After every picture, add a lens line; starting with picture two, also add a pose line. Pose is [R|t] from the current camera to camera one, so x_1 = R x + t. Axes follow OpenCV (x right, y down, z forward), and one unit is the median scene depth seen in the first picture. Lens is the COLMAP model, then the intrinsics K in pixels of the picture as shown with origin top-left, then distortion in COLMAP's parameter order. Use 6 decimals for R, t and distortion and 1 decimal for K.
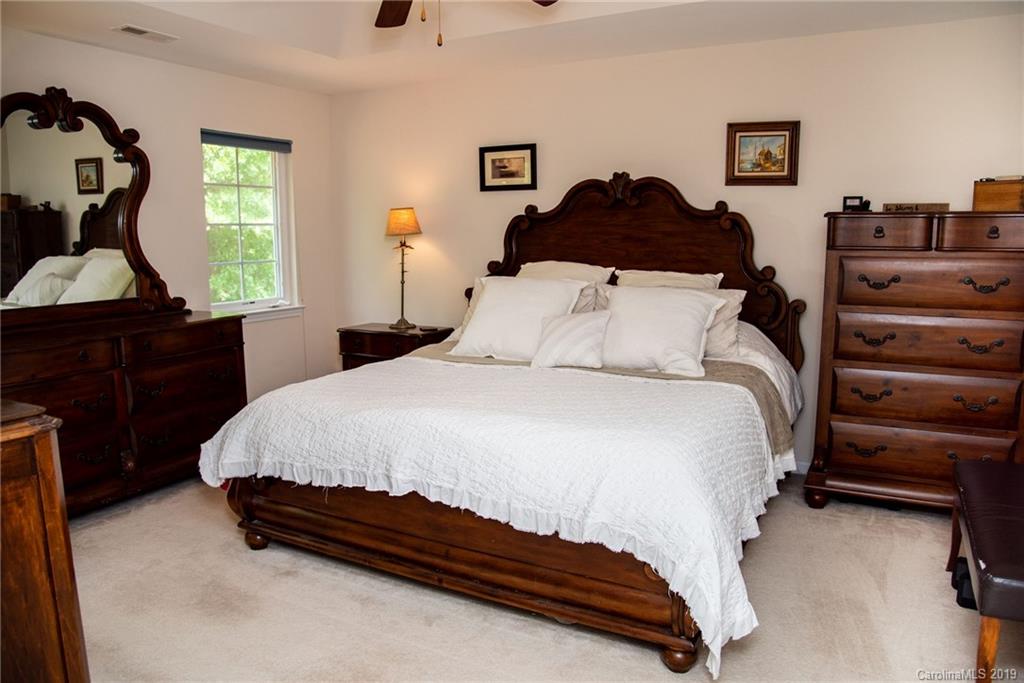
lens RADIAL K [[714.1, 0, 512.8], [0, 714.1, 358.7], [0, 0, 1]] dist [-0.140782, 0.078165]
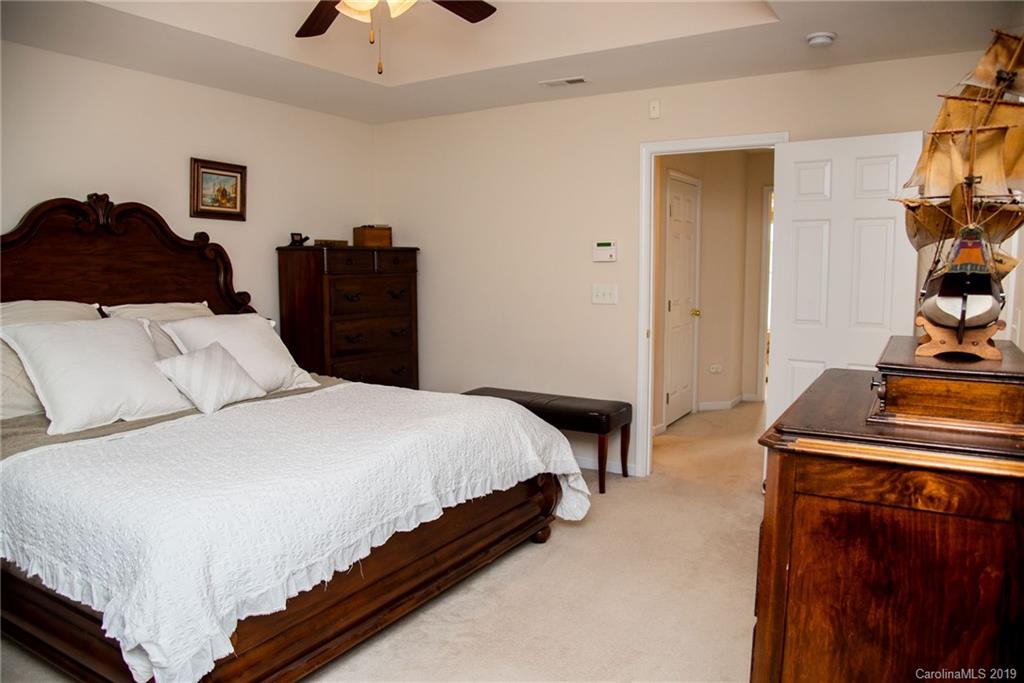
lens RADIAL K [[701.4, 0, 521.9], [0, 701.4, 344.6], [0, 0, 1]] dist [-0.121815, 0.077952]
pose [[0.055321, -0.105839, 0.992843, -0.707605], [0.170804, 0.980712, 0.095028, -0.076763], [-0.983751, 0.164325, 0.072332, 0.487414]]
